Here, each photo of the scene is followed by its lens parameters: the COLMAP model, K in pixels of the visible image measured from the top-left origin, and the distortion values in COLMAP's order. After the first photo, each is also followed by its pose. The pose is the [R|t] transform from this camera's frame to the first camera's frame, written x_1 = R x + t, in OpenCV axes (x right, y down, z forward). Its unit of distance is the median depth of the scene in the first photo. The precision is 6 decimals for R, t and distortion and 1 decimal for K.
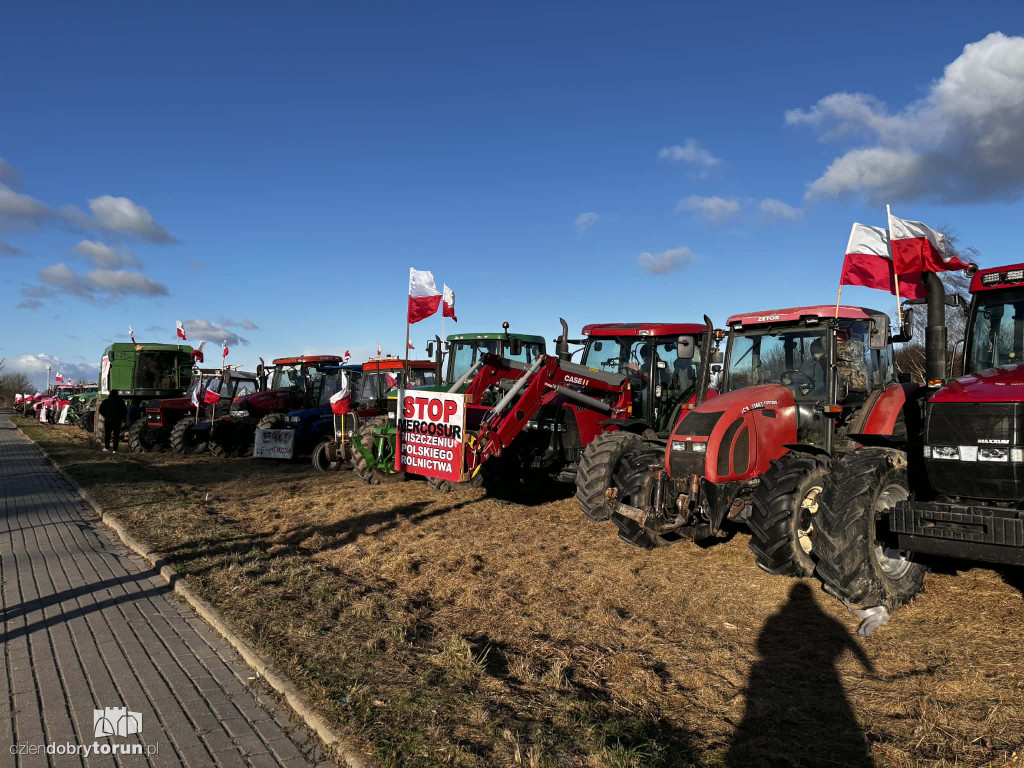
lens RADIAL K [[765.3, 0, 505.2], [0, 765.3, 400.4], [0, 0, 1]] dist [0.067331, -0.062658]
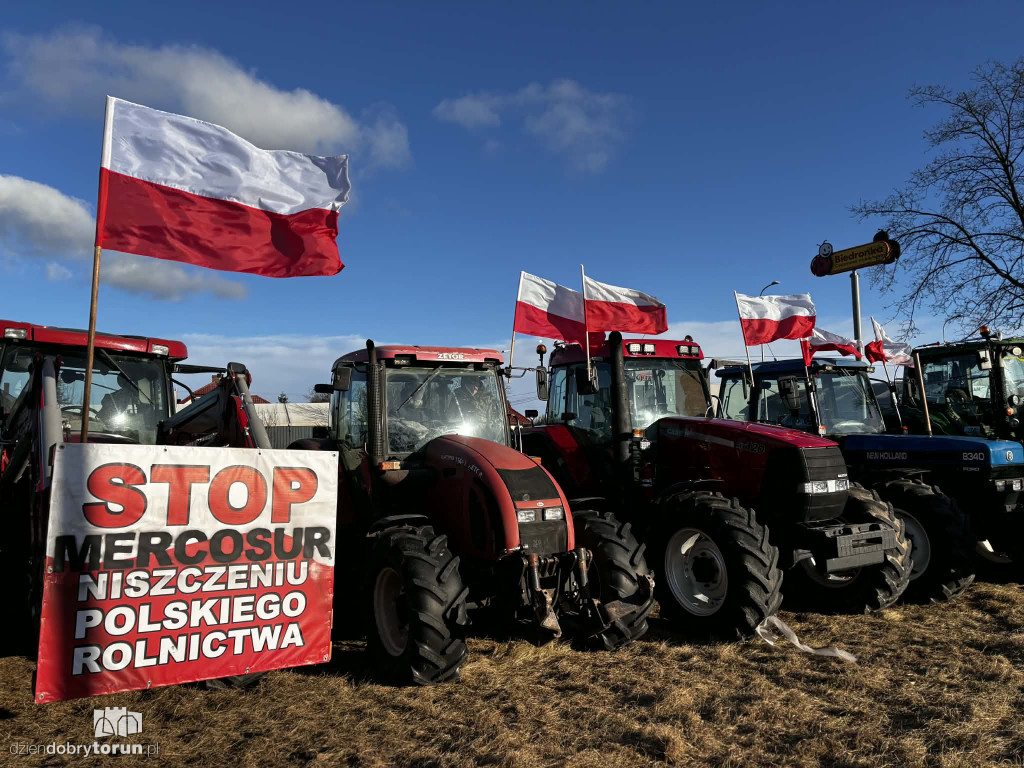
lens RADIAL K [[763.4, 0, 497.9], [0, 763.4, 386.5], [0, 0, 1]] dist [0.050640, -0.043065]
pose [[0.152257, 0.070497, 0.985823, -0.467928], [0.027420, 0.996768, -0.075515, -0.009320], [-0.987960, 0.038529, 0.149832, 0.828723]]
